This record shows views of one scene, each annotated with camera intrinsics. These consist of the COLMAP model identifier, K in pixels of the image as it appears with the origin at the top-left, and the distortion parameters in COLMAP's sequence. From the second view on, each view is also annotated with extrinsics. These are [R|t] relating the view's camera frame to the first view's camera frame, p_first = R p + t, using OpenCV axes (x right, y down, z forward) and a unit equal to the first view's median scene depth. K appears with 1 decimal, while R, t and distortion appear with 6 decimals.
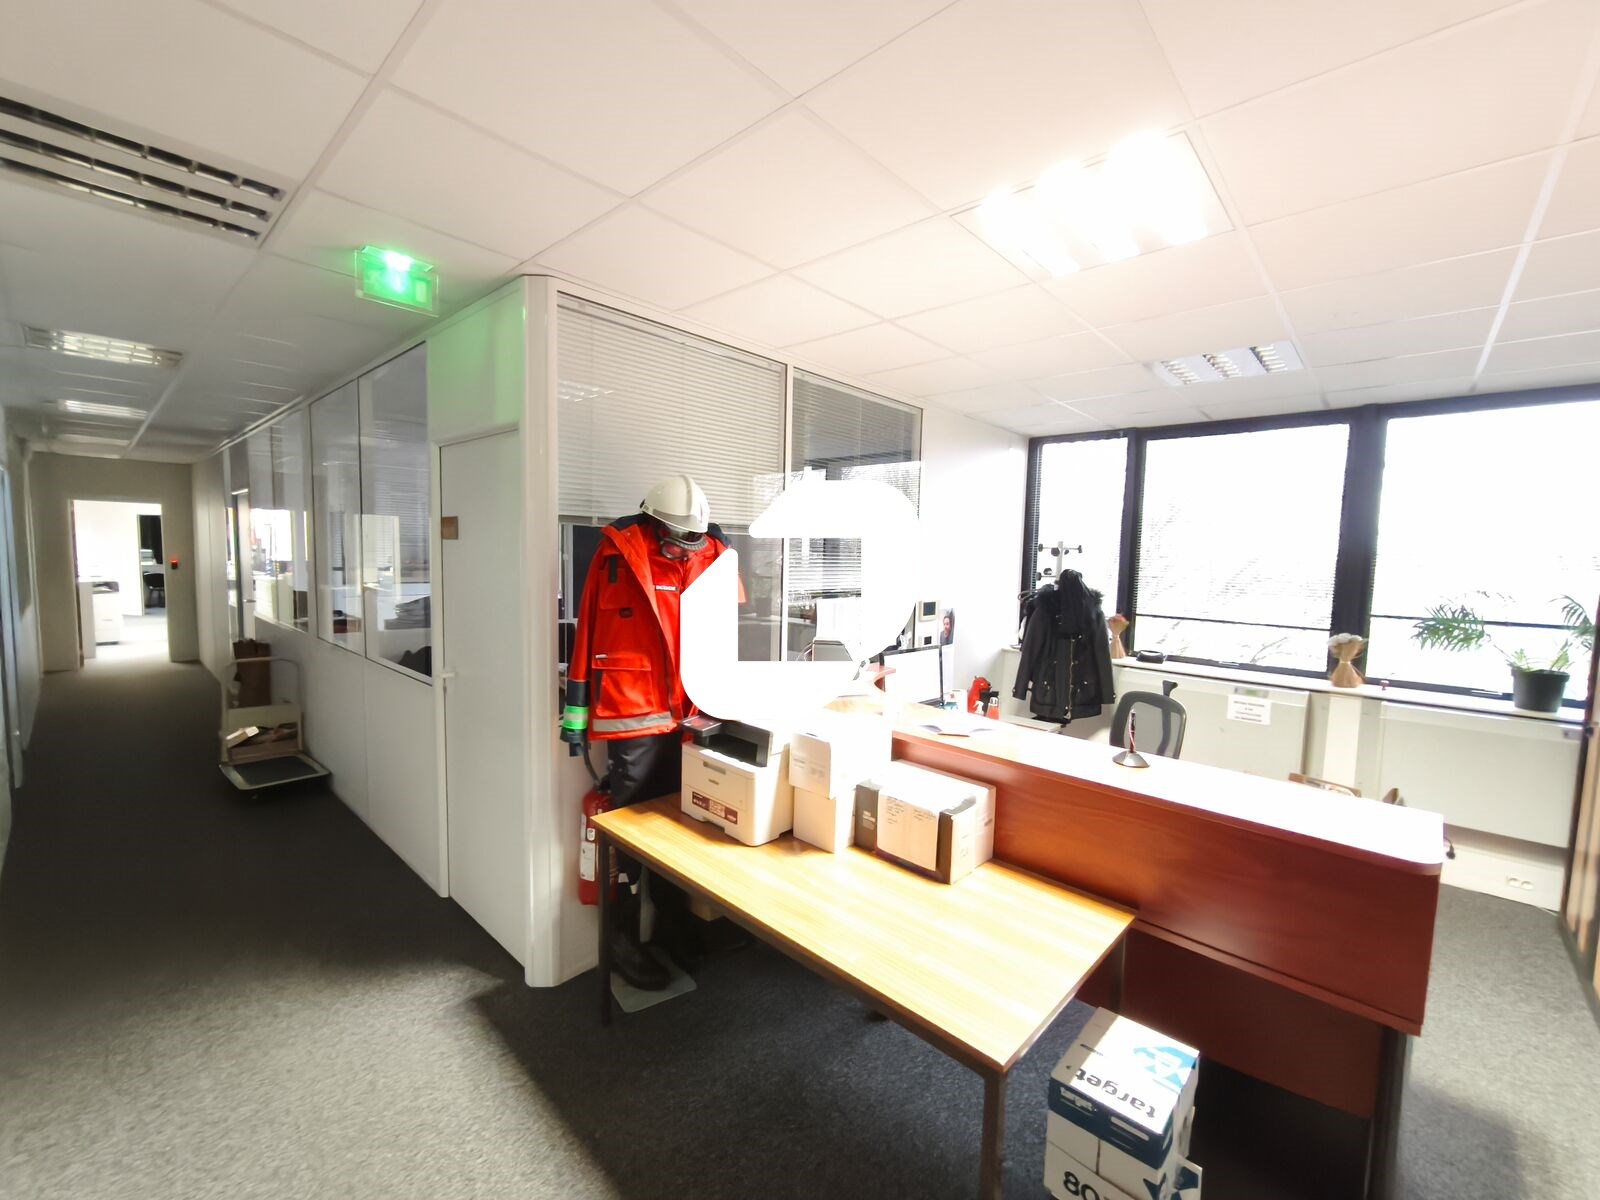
lens RADIAL K [[665.7, 0, 798.0], [0, 665.7, 604.4], [0, 0, 1]] dist [-0.010193, -0.000204]
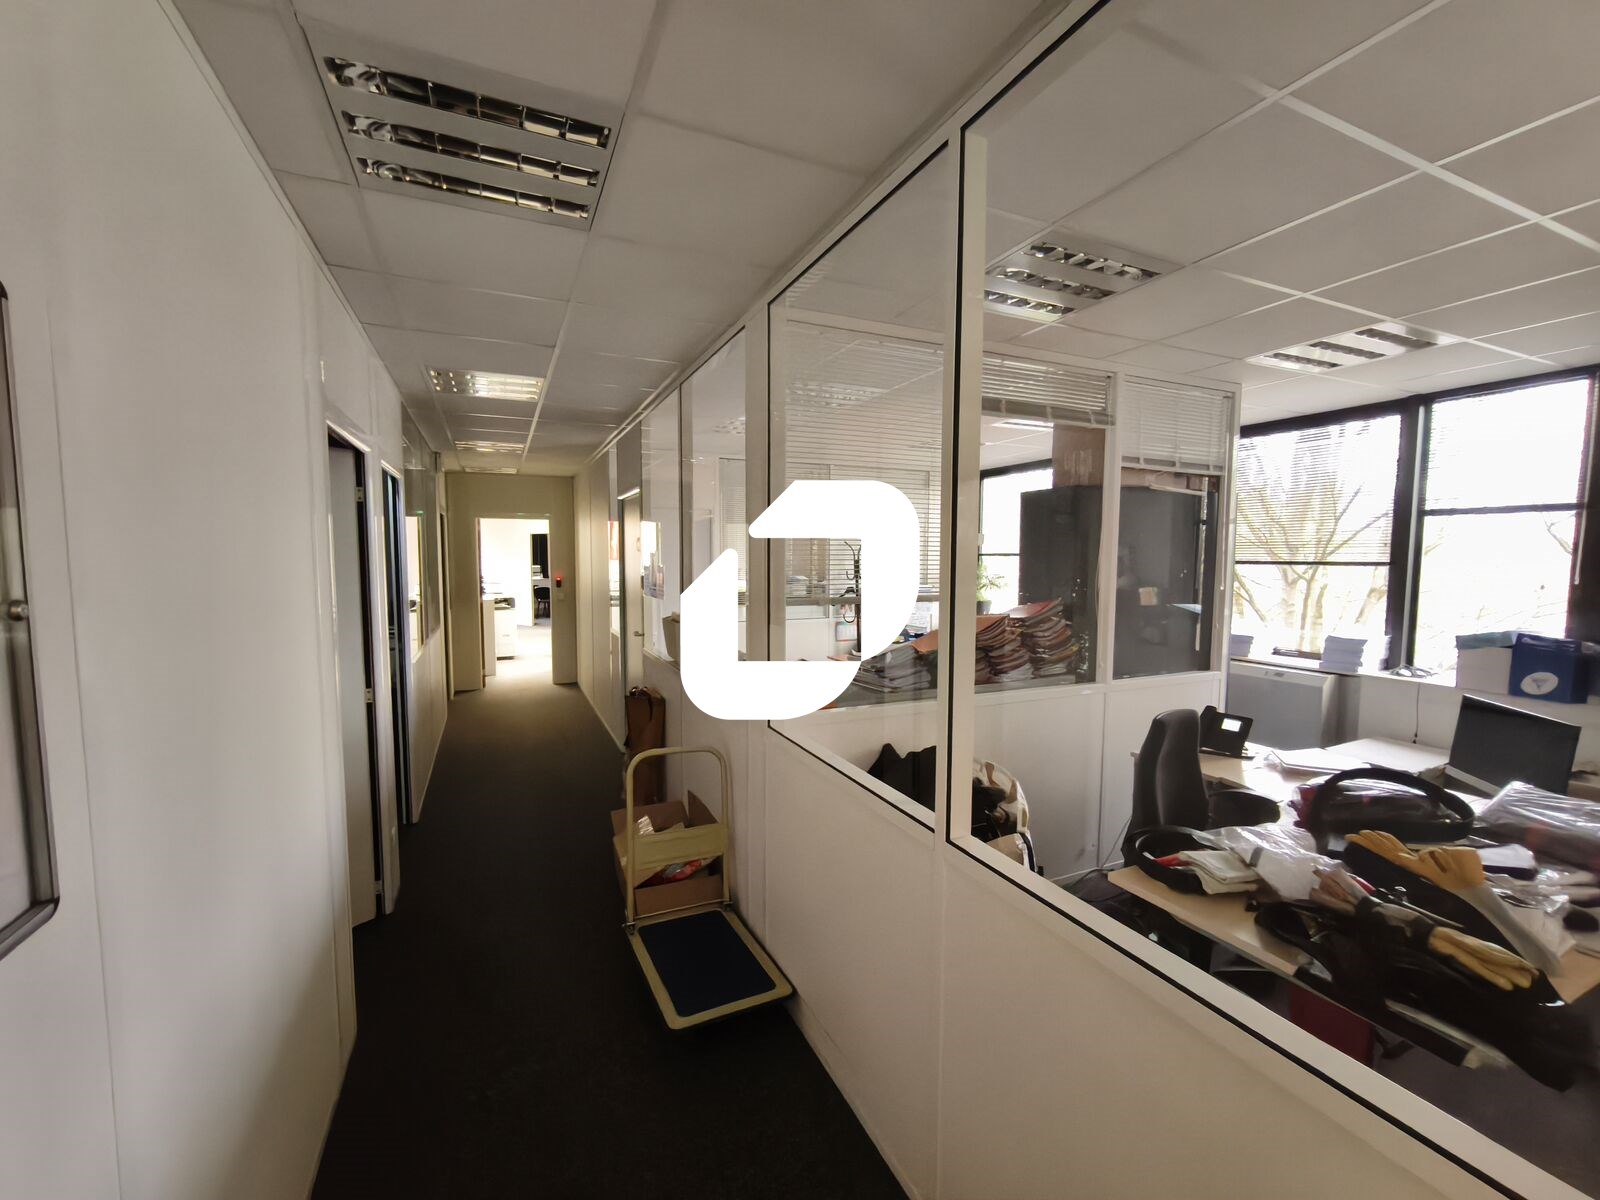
lens RADIAL K [[665.7, 0, 800.9], [0, 665.7, 601.0], [0, 0, 1]] dist [-0.010193, -0.000204]
pose [[0.920709, 0.008365, -0.390159, -0.240400], [-0.014348, 0.999820, -0.012421, -0.025951], [0.389985, 0.017034, 0.920664, 0.244371]]
